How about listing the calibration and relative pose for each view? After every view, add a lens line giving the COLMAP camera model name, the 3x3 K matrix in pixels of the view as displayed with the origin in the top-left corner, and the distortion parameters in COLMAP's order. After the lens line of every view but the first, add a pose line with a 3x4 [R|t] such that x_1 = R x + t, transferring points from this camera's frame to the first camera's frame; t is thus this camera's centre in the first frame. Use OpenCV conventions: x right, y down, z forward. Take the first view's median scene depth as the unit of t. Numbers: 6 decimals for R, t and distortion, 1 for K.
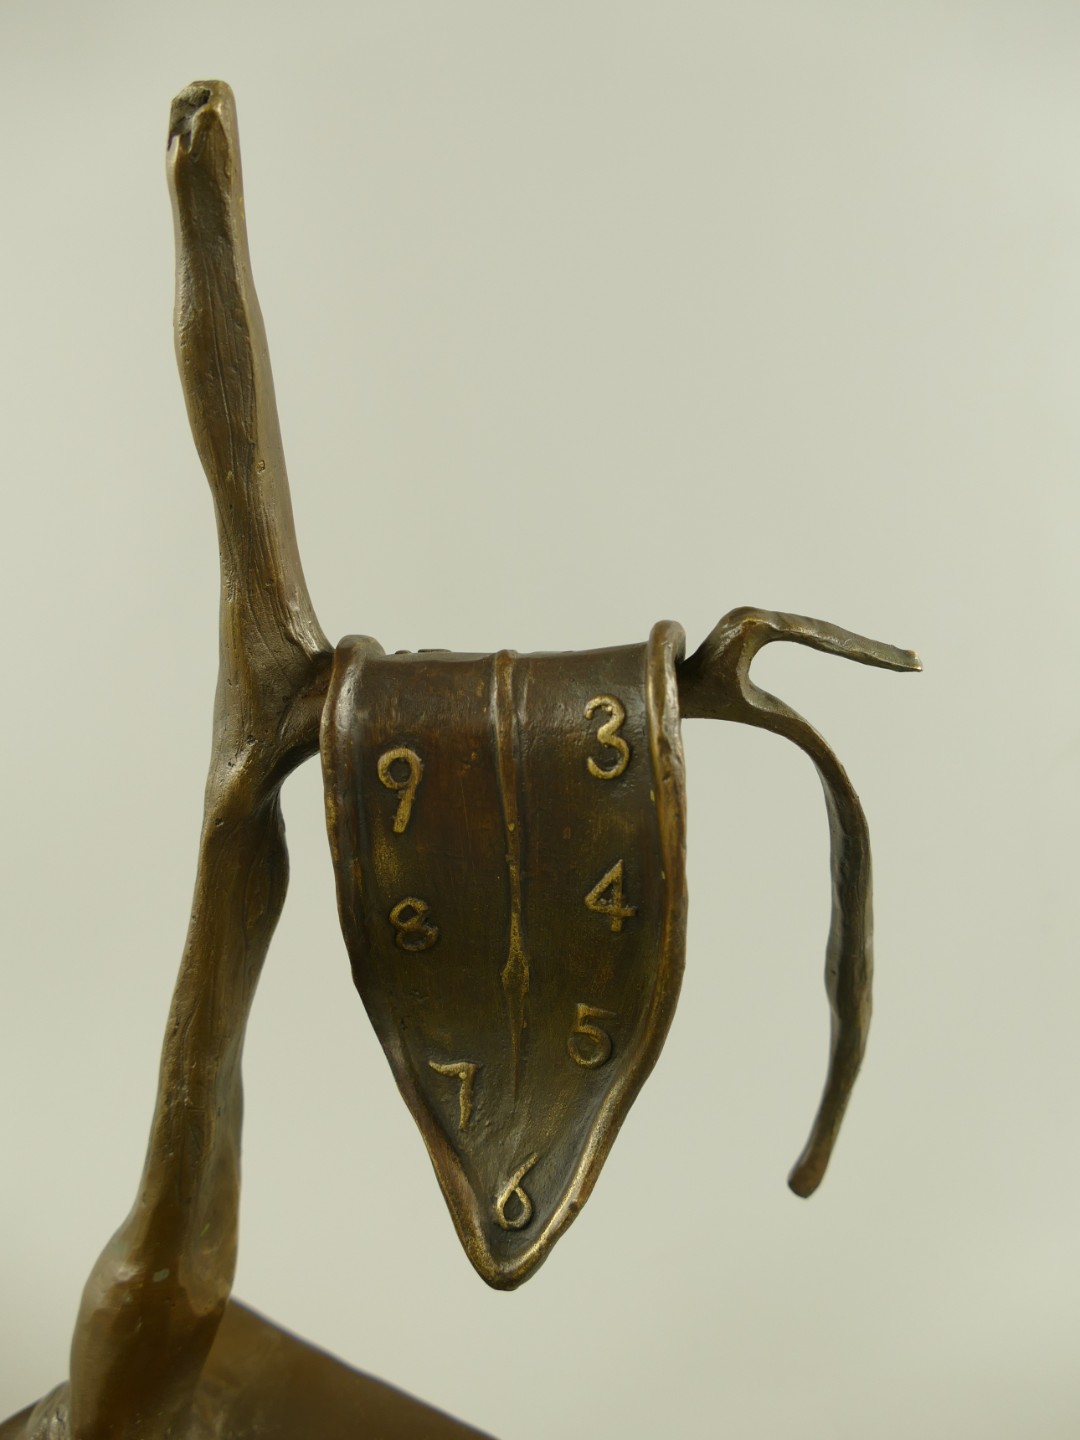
lens RADIAL K [[1203.1, 0, 540.0], [0, 1203.1, 720.0], [0, 0, 1]] dist [0.000269, 0.011748]
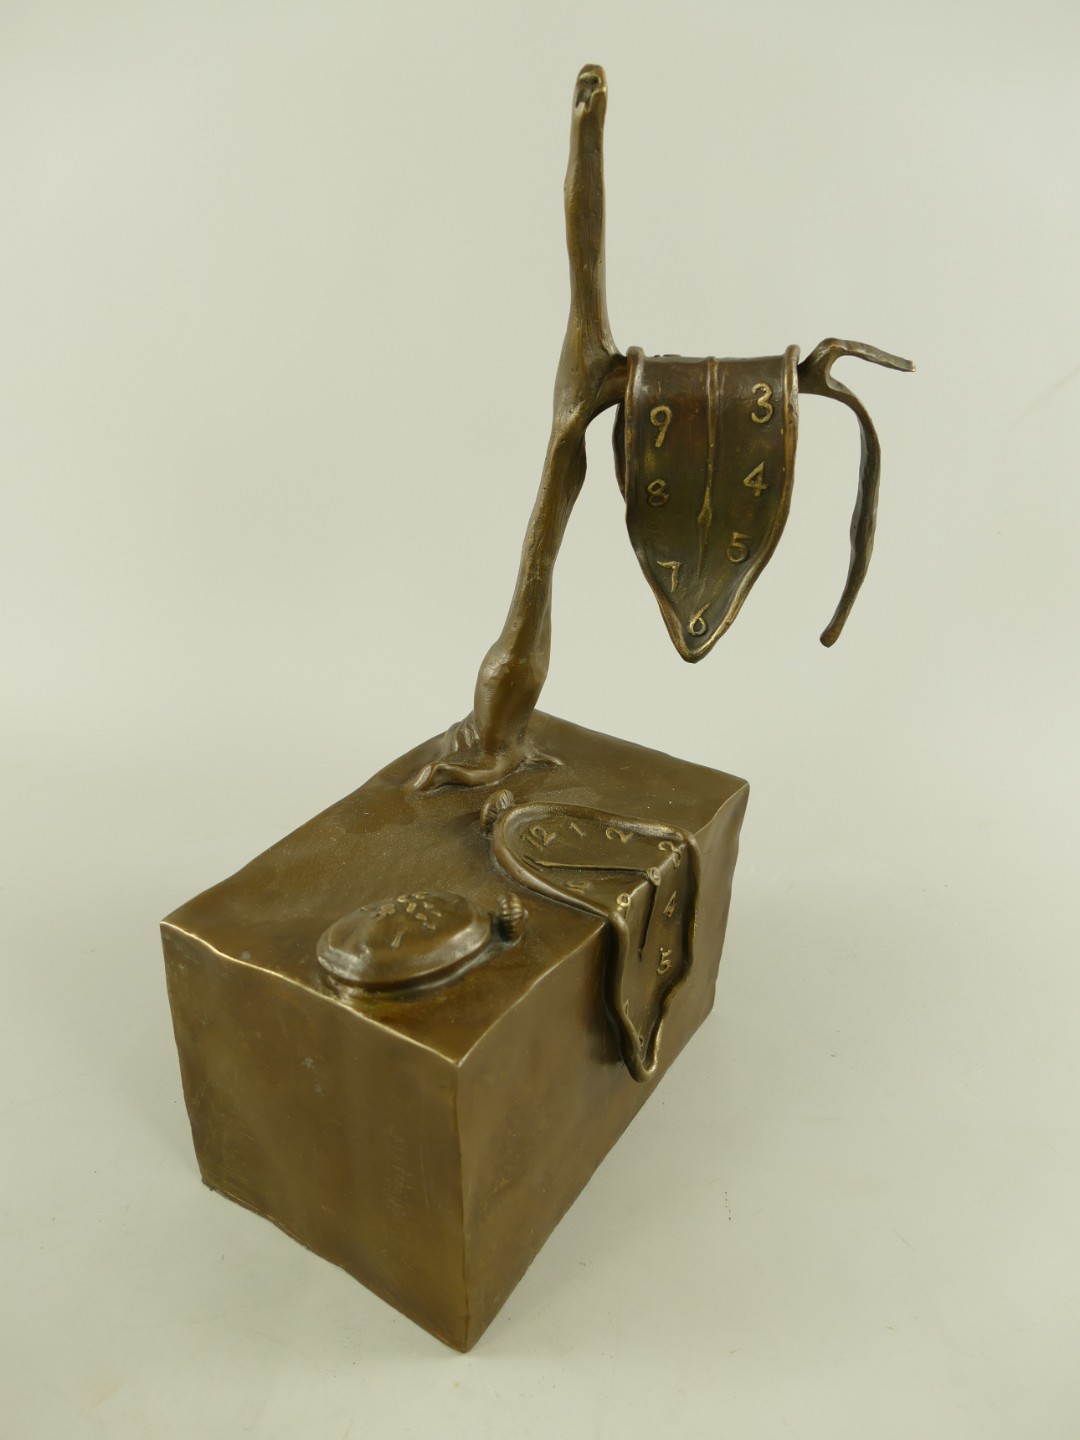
lens RADIAL K [[1203.1, 0, 540.0], [0, 1203.1, 720.0], [0, 0, 1]] dist [0.000269, 0.011748]
pose [[0.999804, 0.019719, -0.001872, -0.303202], [-0.018286, 0.955183, 0.295452, -0.067482], [0.007614, -0.295360, 0.955356, -1.132072]]
